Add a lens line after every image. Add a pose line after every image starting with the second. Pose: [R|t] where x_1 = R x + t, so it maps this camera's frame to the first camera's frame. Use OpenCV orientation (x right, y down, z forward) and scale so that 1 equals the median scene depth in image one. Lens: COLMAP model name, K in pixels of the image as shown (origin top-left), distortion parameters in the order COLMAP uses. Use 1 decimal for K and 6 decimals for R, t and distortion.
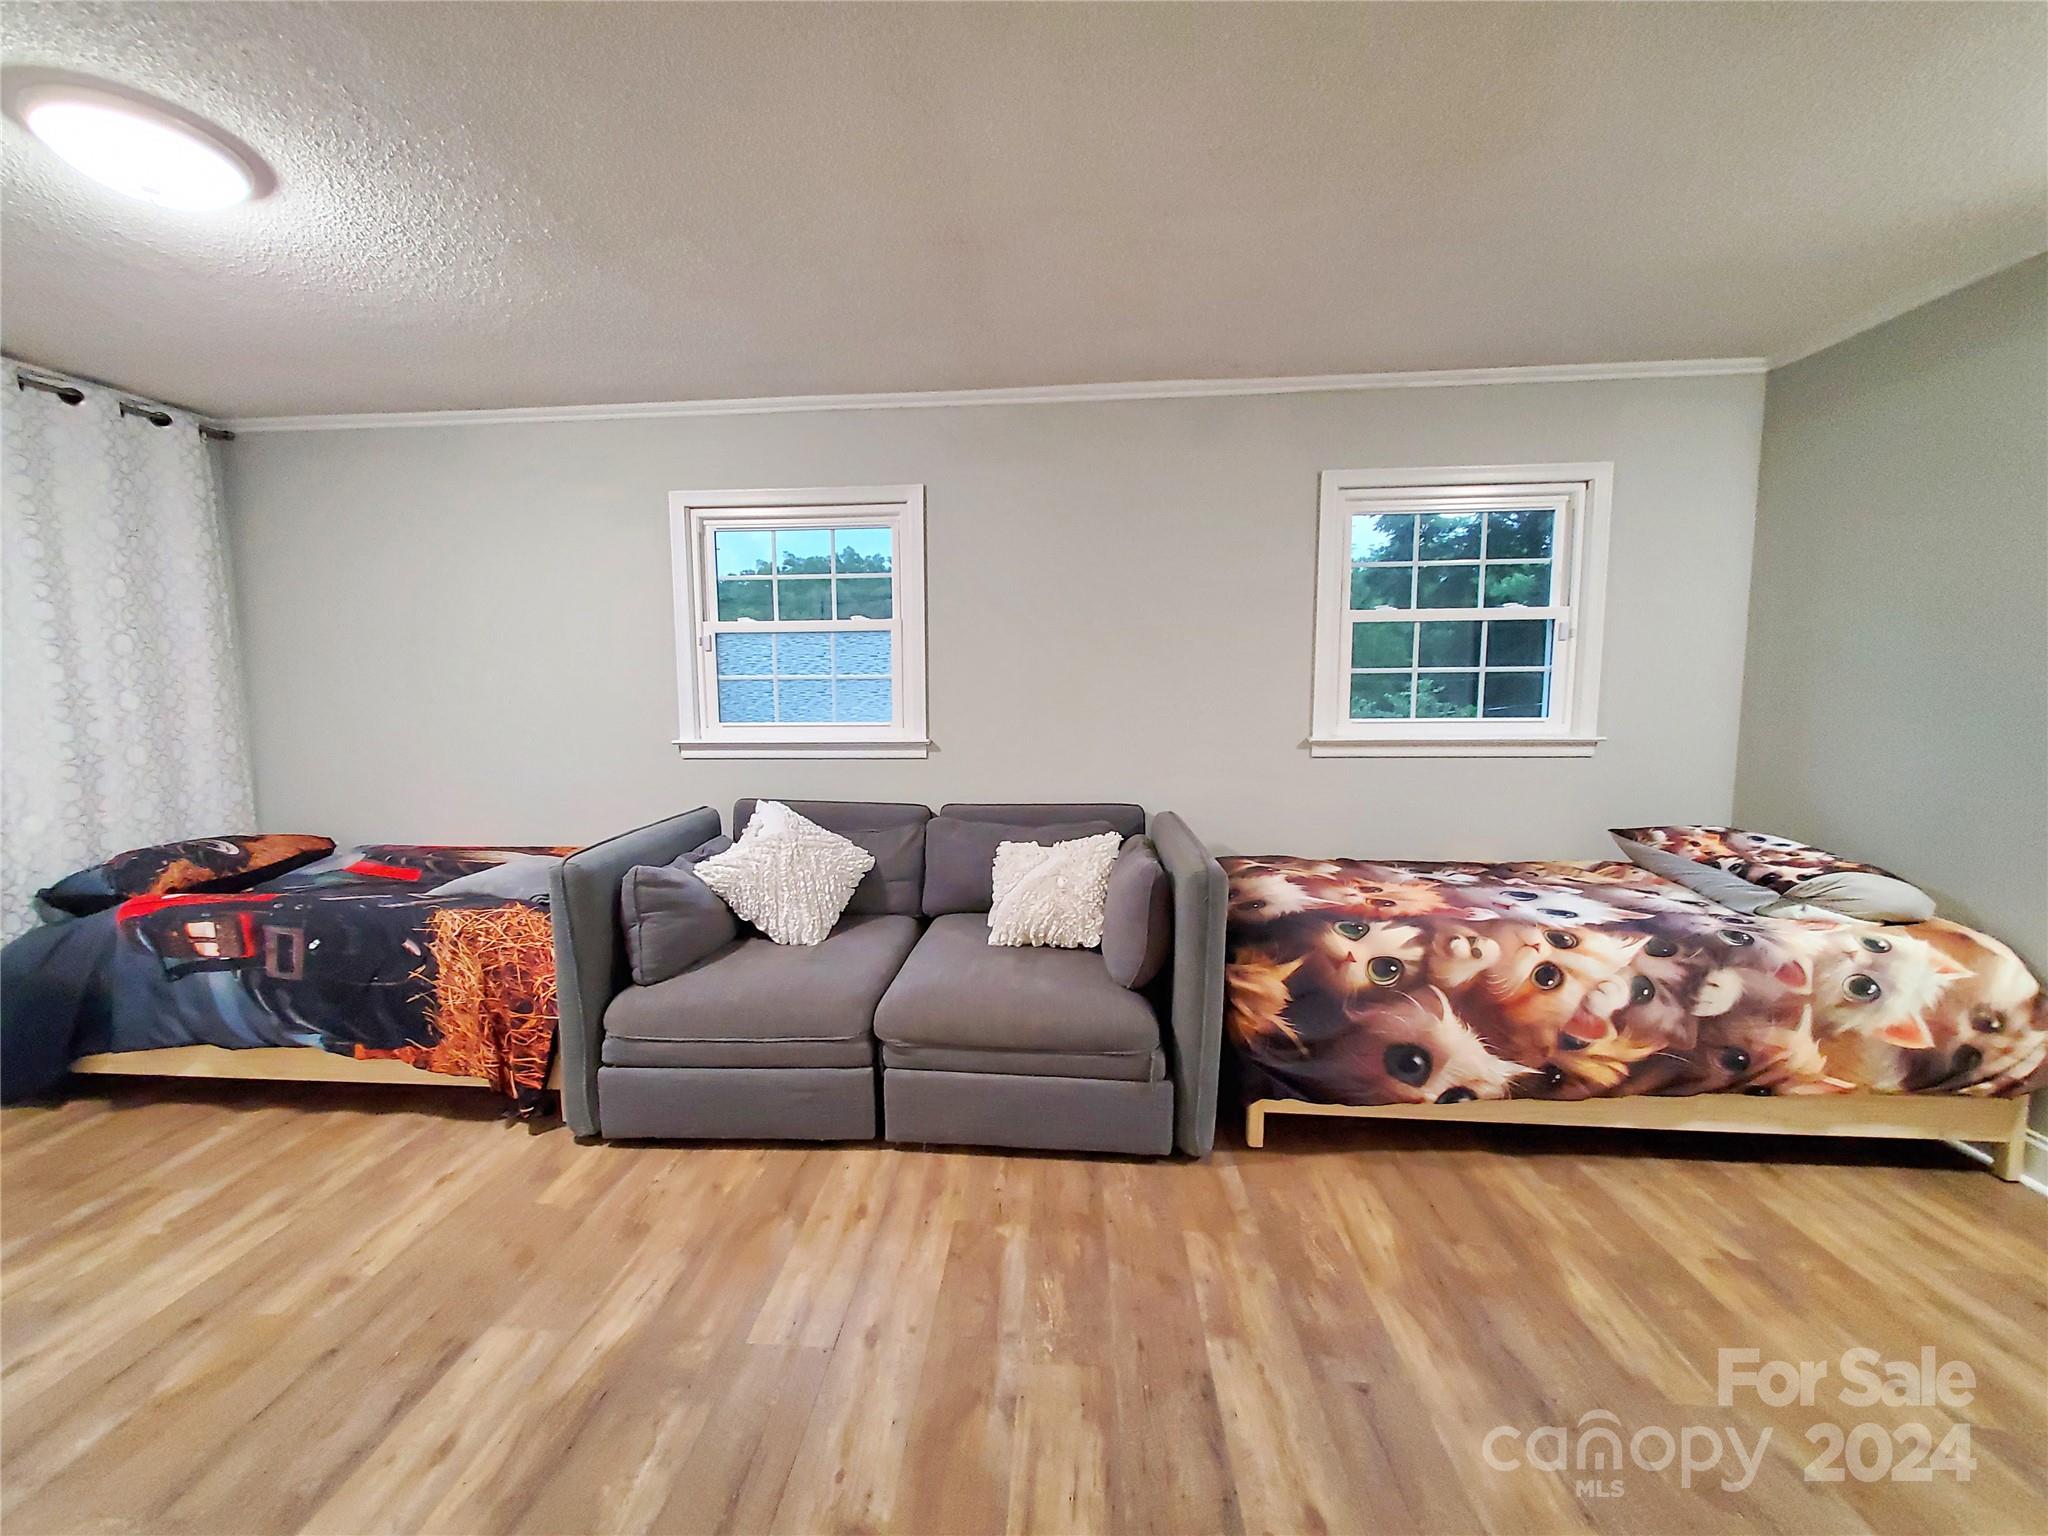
lens RADIAL K [[807.6, 0, 996.4], [0, 807.6, 757.0], [0, 0, 1]] dist [0.000908, -0.000333]
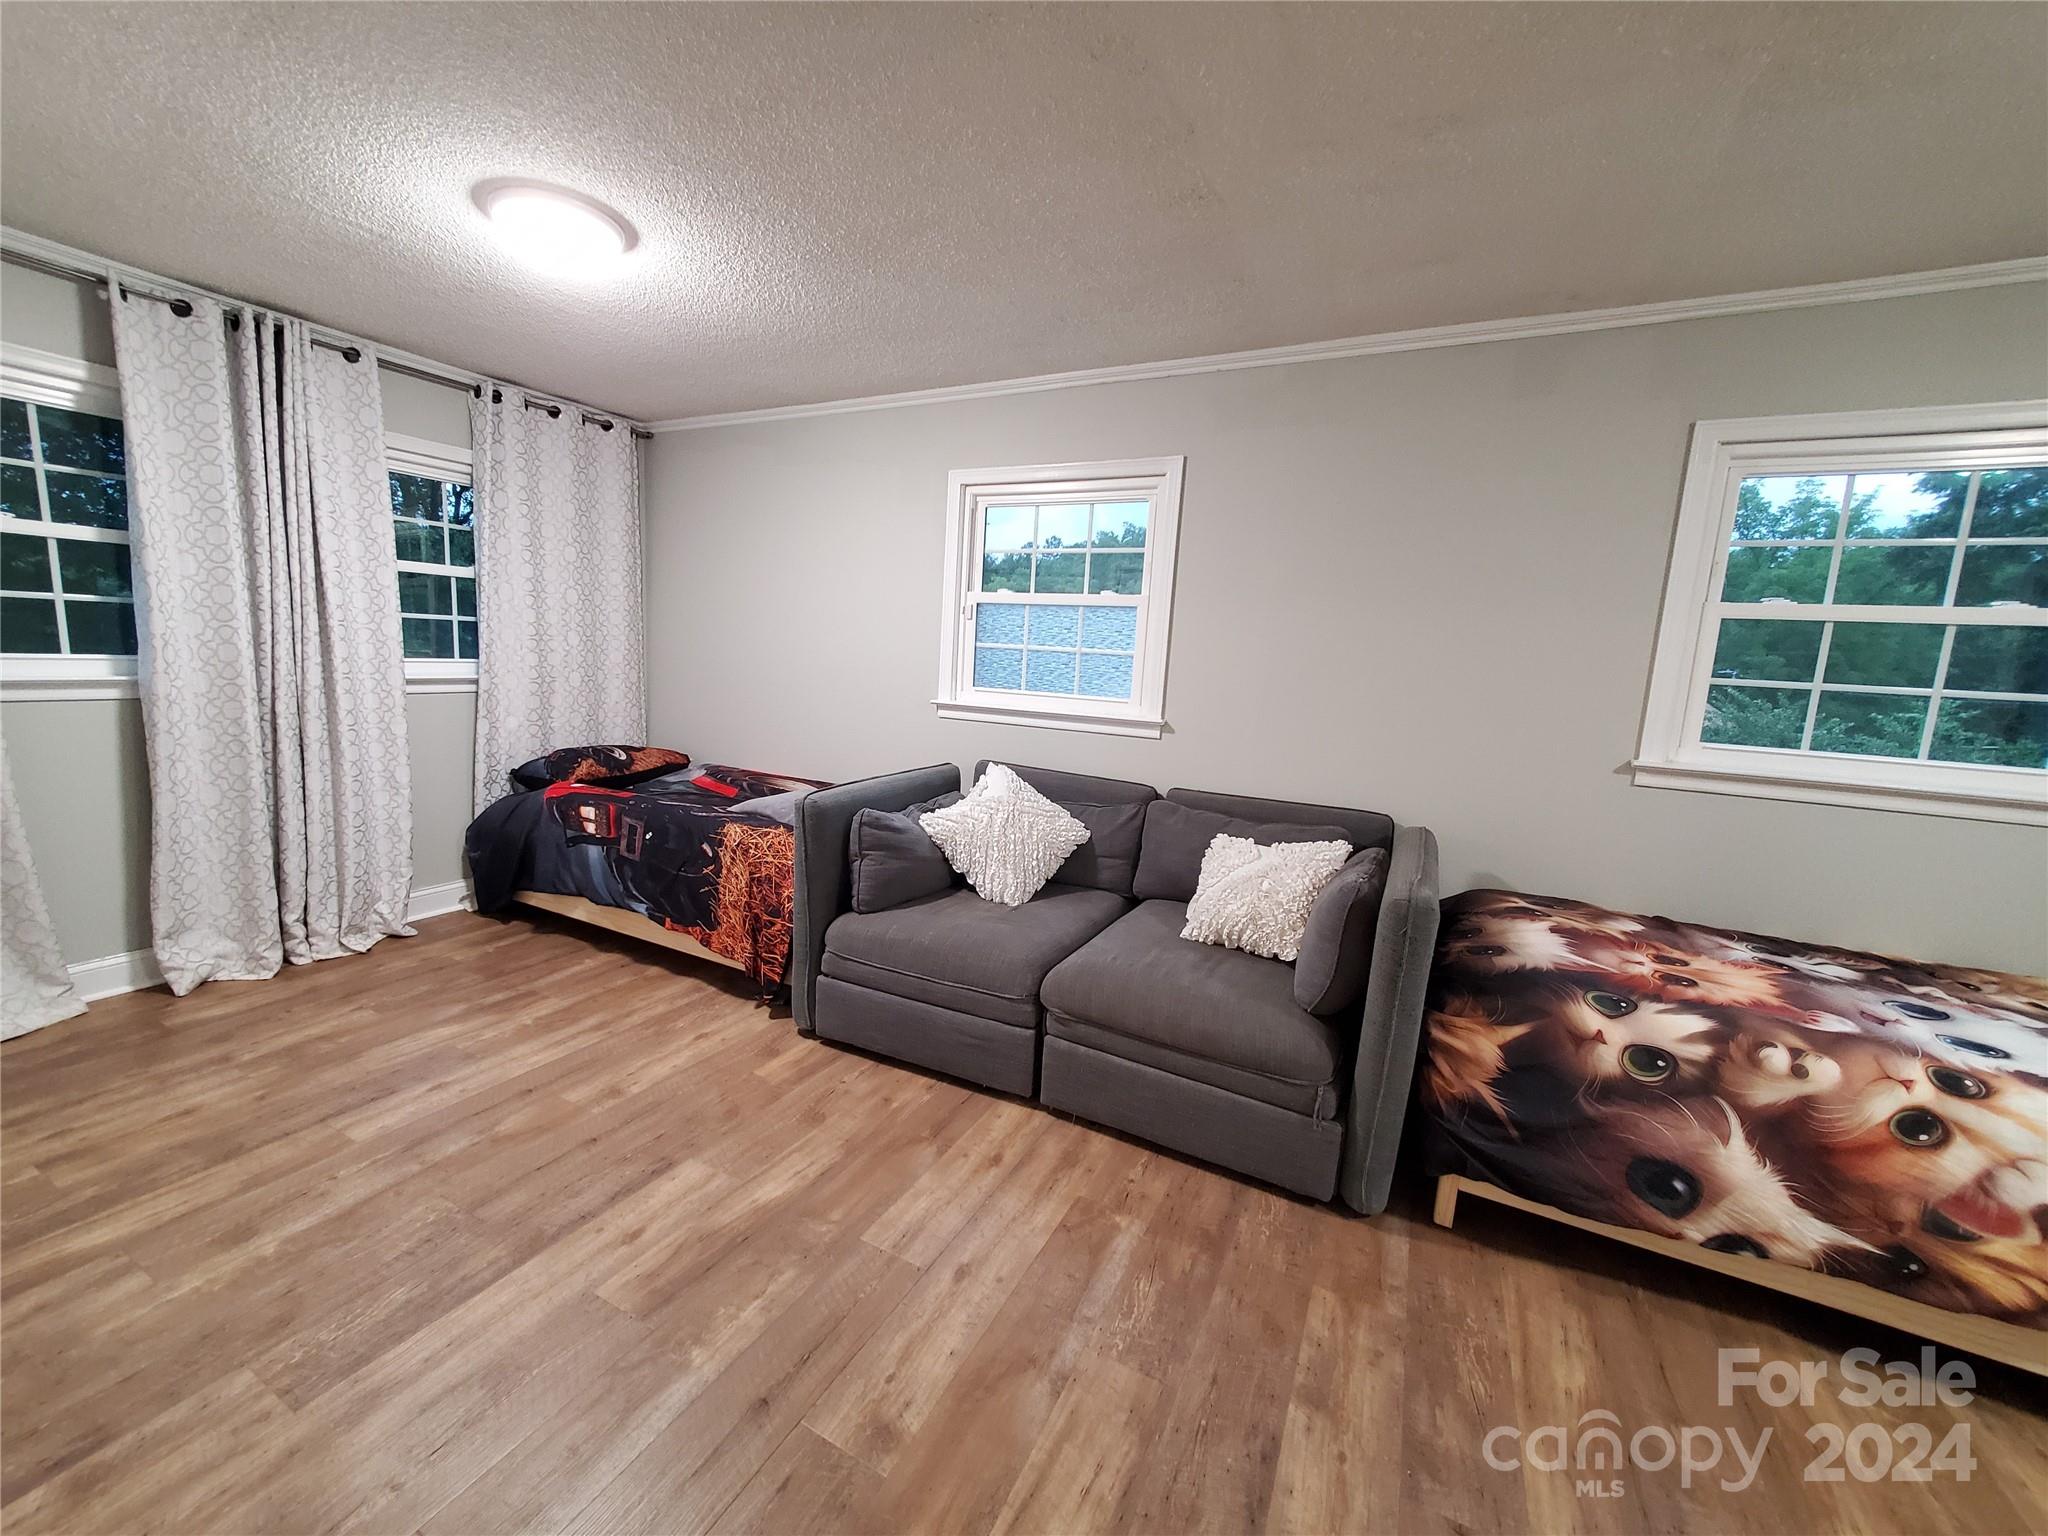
lens RADIAL K [[807.6, 0, 999.2], [0, 807.6, 757.0], [0, 0, 1]] dist [0.000908, -0.000333]
pose [[0.918551, 0.107826, -0.380312, 0.162581], [-0.094452, 0.994079, 0.053718, -0.016119], [0.383853, -0.013421, 0.923297, 0.029478]]
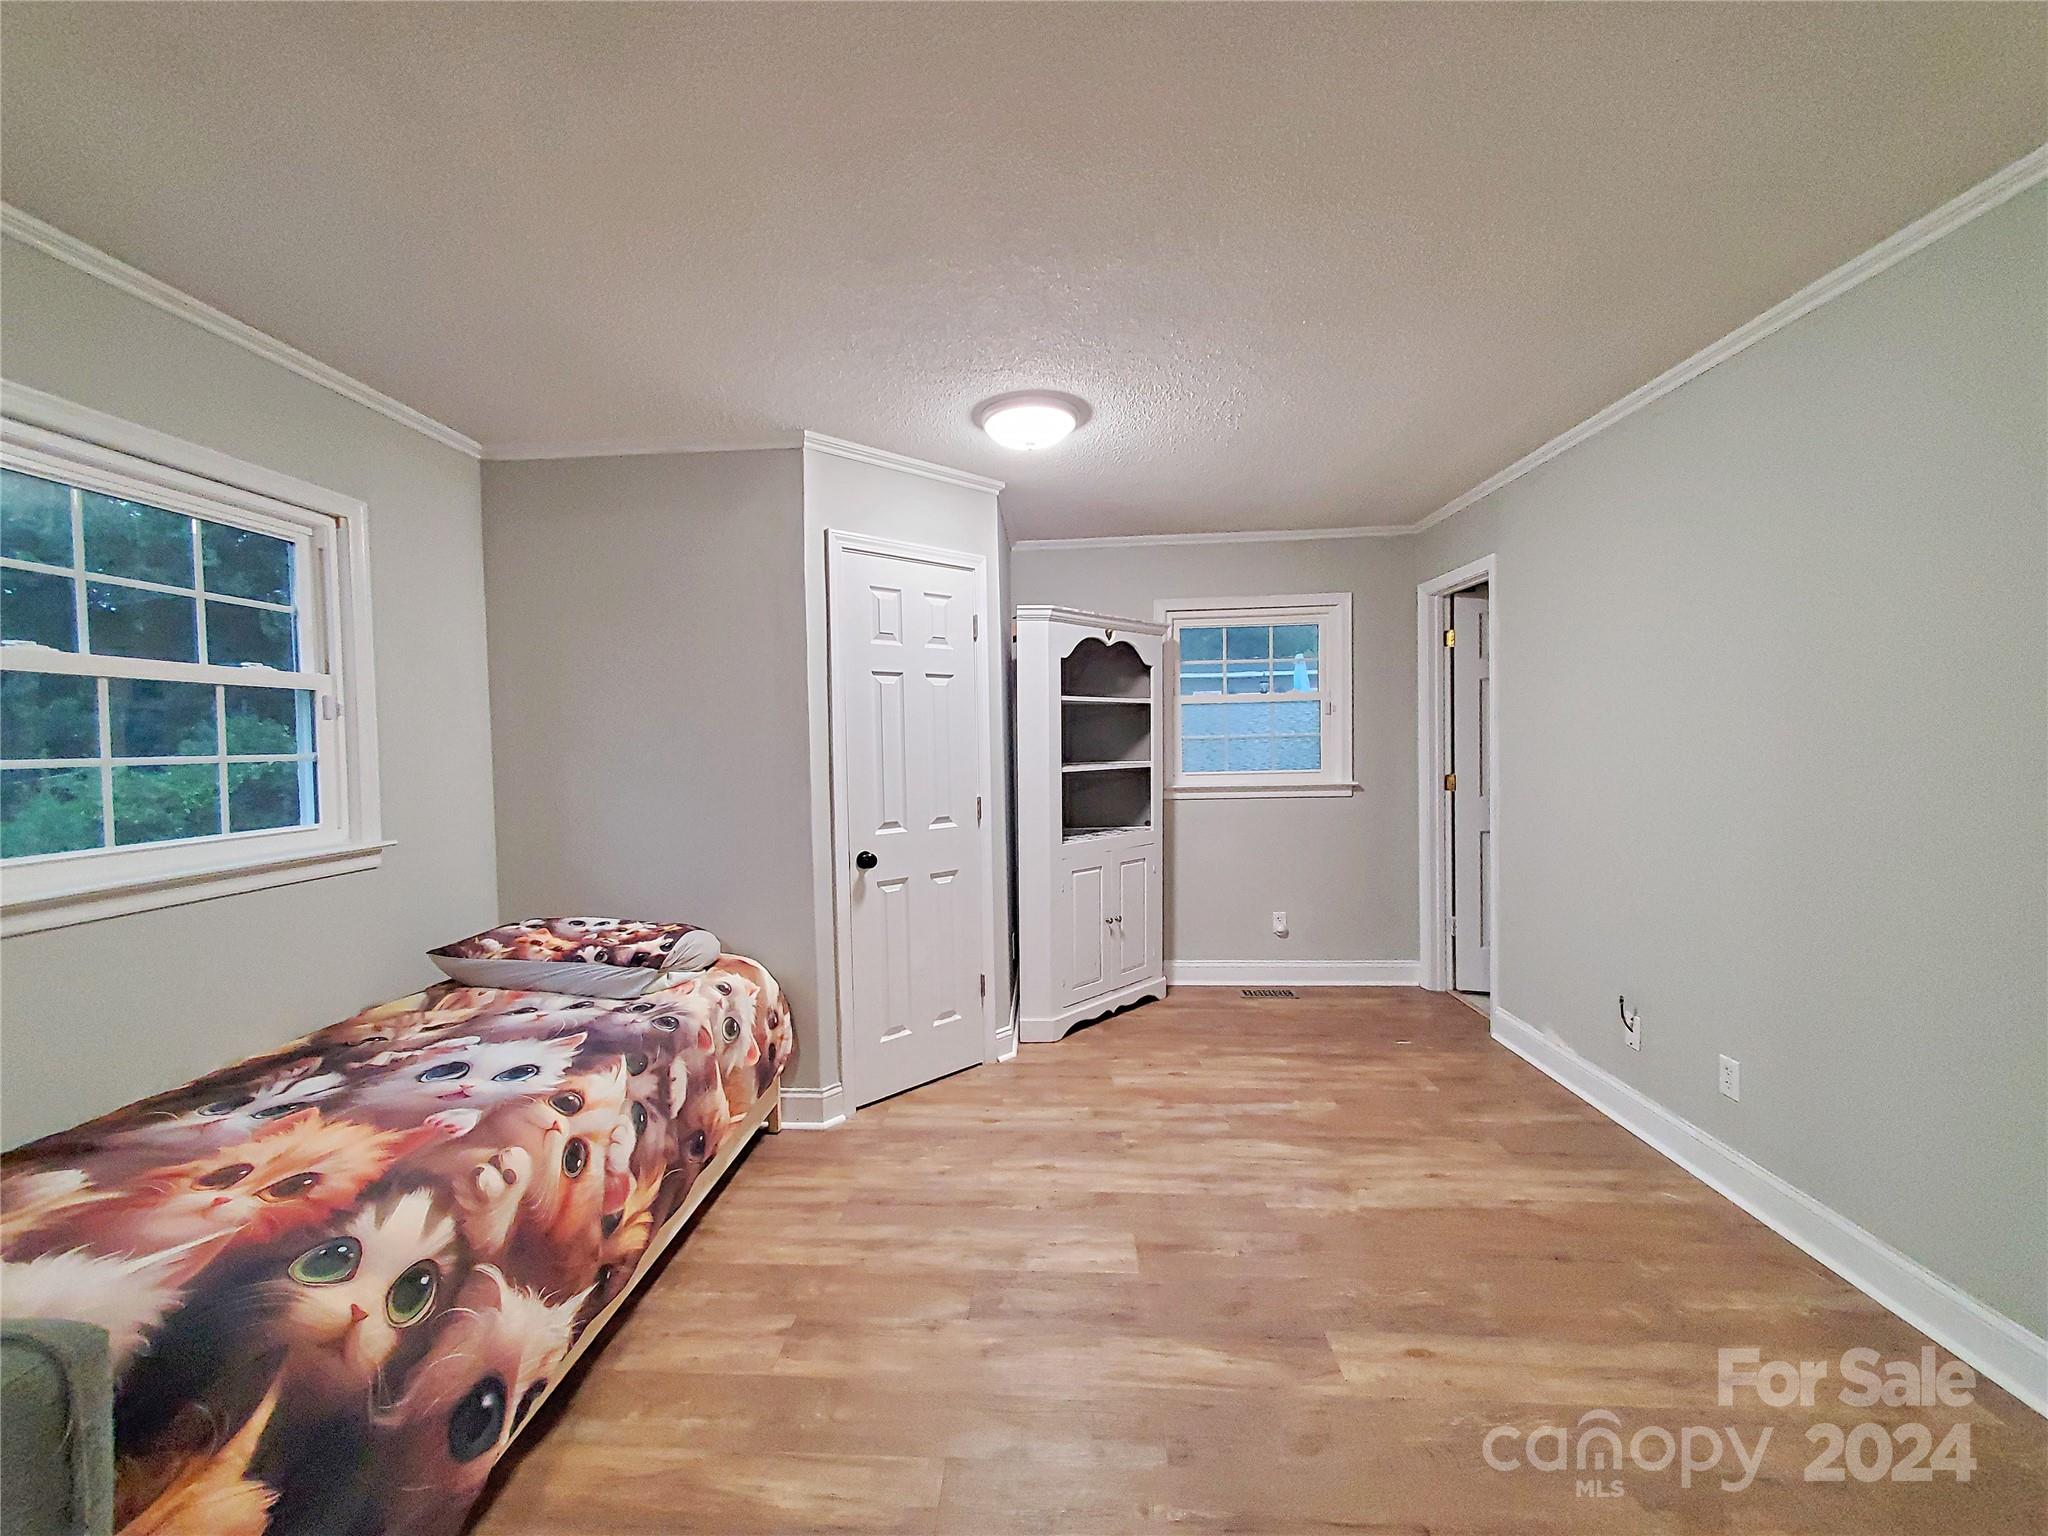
lens RADIAL K [[807.6, 0, 986.3], [0, 807.6, 765.5], [0, 0, 1]] dist [0.000908, -0.000333]
pose [[-0.016648, -0.020540, 0.999650, -0.079601], [0.111925, 0.993467, 0.022277, -0.068199], [-0.993577, 0.112257, -0.014240, 0.558275]]
